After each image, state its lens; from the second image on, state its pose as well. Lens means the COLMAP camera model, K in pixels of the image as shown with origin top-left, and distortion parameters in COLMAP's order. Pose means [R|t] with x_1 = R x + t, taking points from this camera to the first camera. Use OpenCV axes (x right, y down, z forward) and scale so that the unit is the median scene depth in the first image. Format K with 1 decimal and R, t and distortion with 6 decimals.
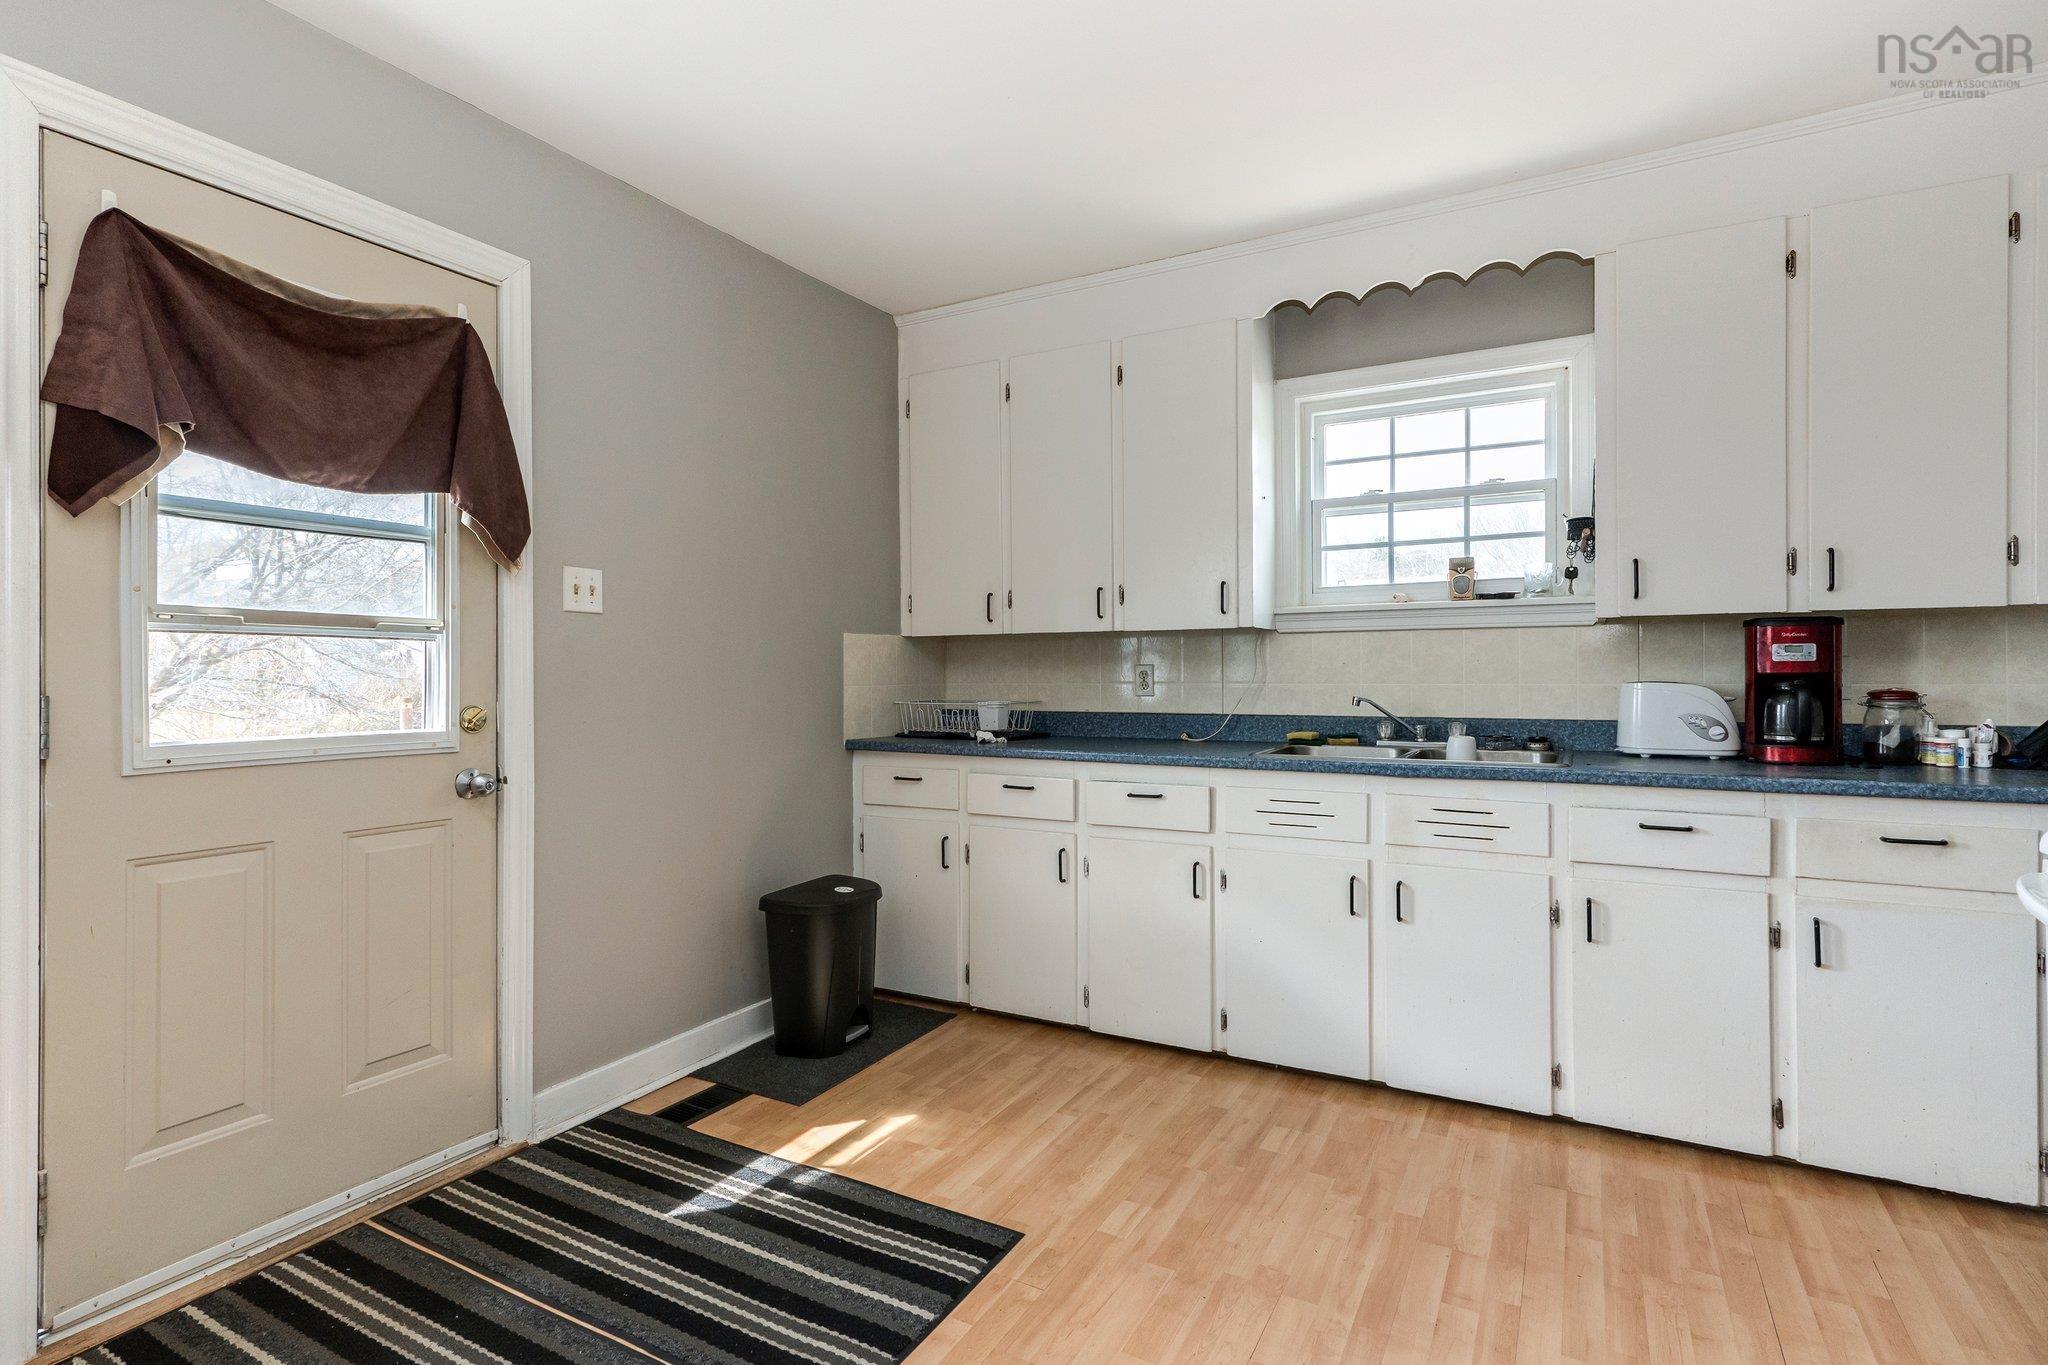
lens RADIAL K [[1006.0, 0, 1014.1], [0, 1006.0, 680.0], [0, 0, 1]] dist [0.007931, 0.000249]
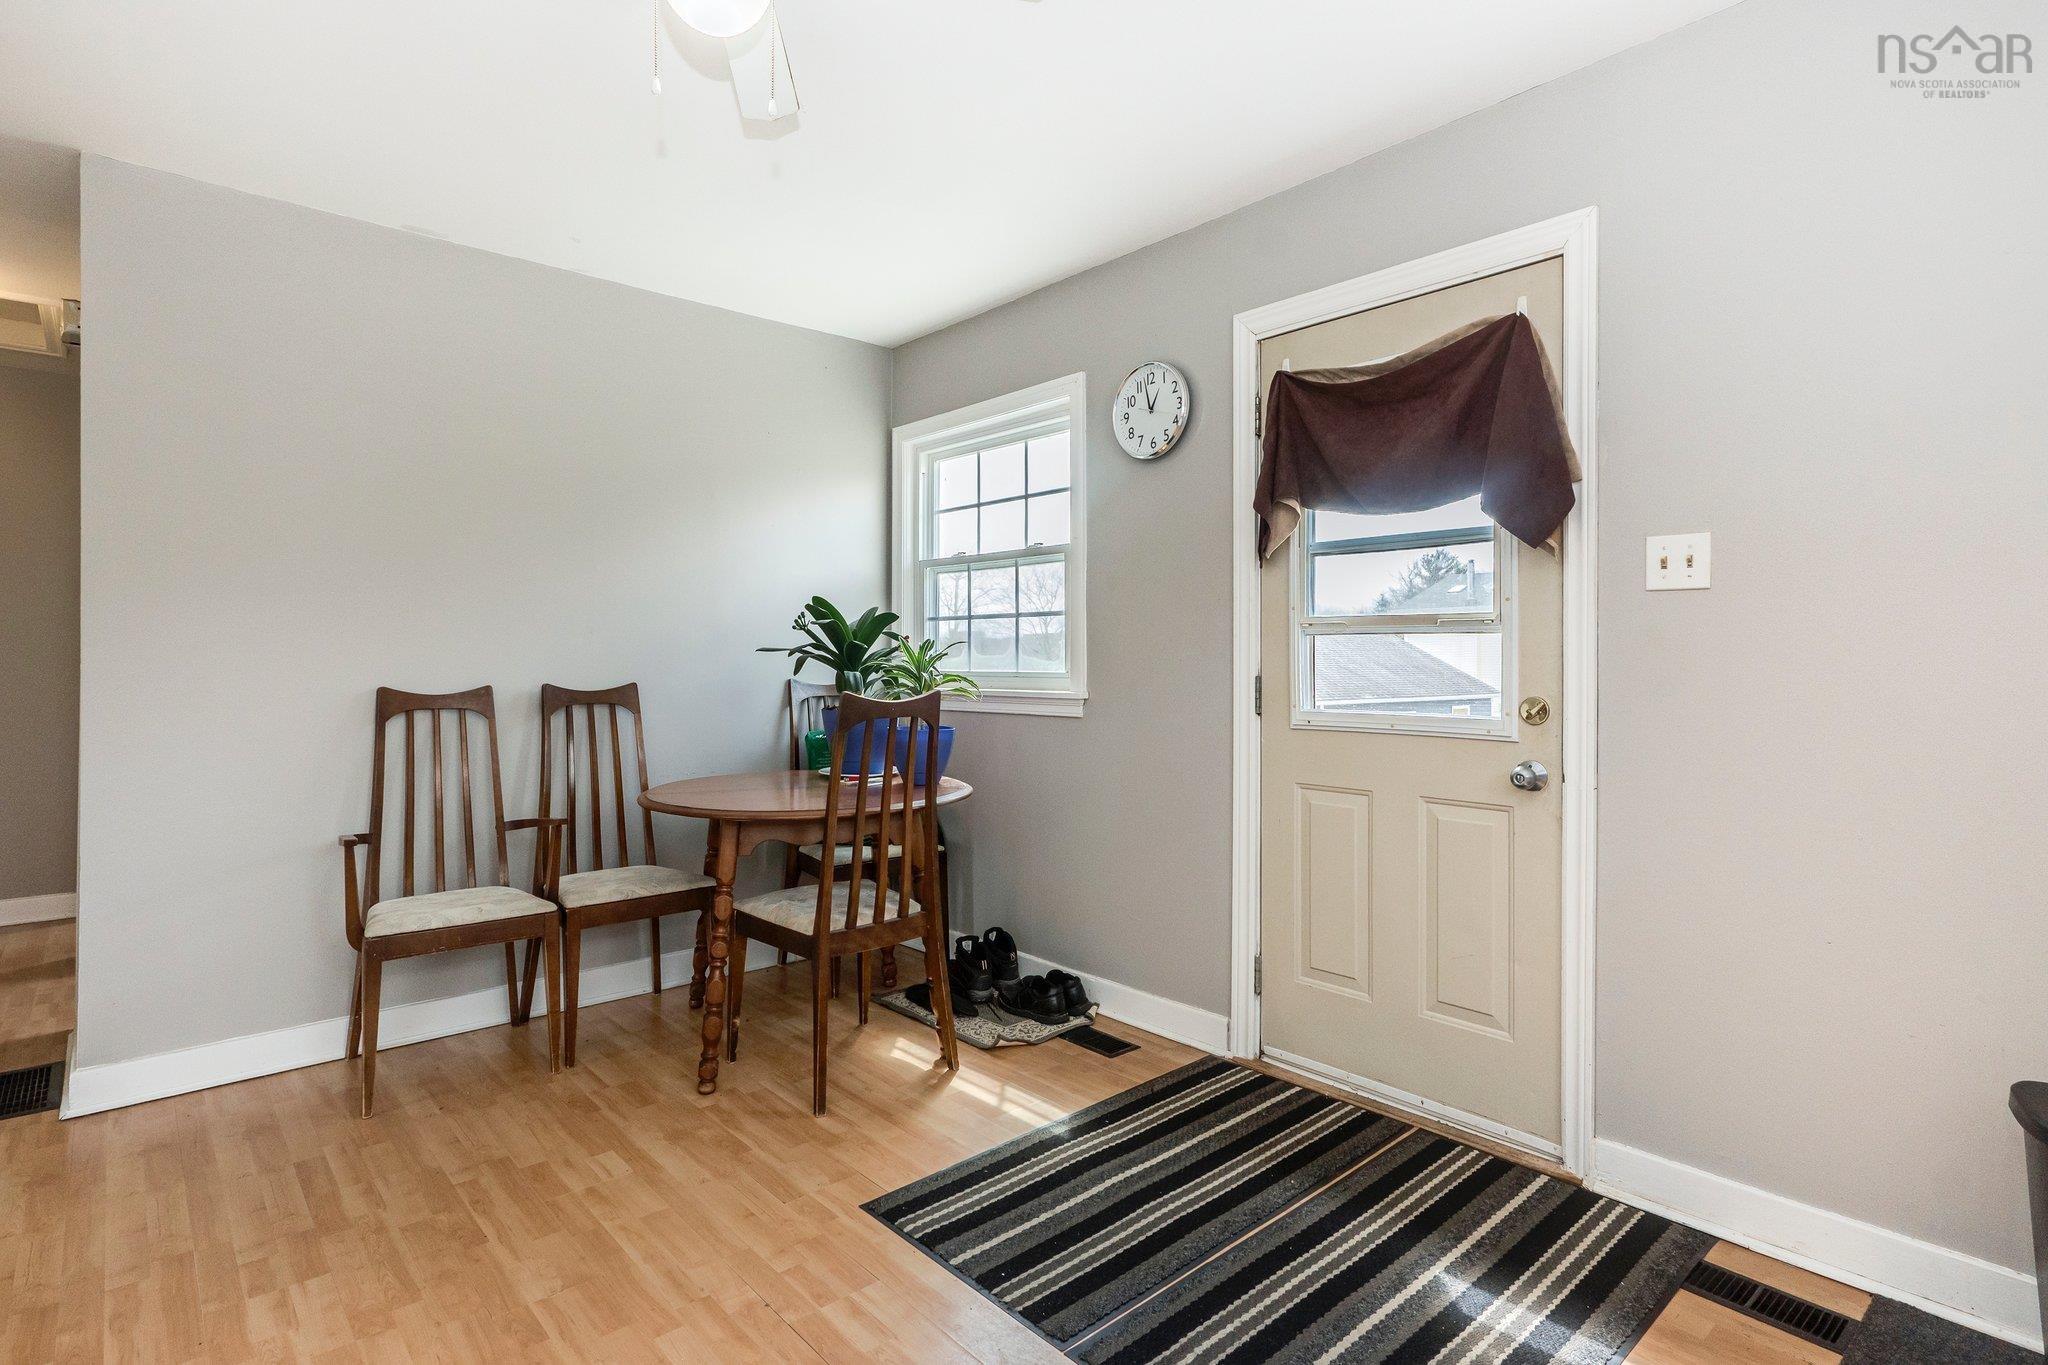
lens RADIAL K [[1026.1, 0, 995.0], [0, 1026.1, 666.0], [0, 0, 1]] dist [0.001872, 0.000547]
pose [[-0.343733, 0.011988, -0.938991, 0.521423], [-0.006730, 0.999861, 0.015229, -0.014941], [0.939043, 0.011554, -0.343605, 0.758859]]
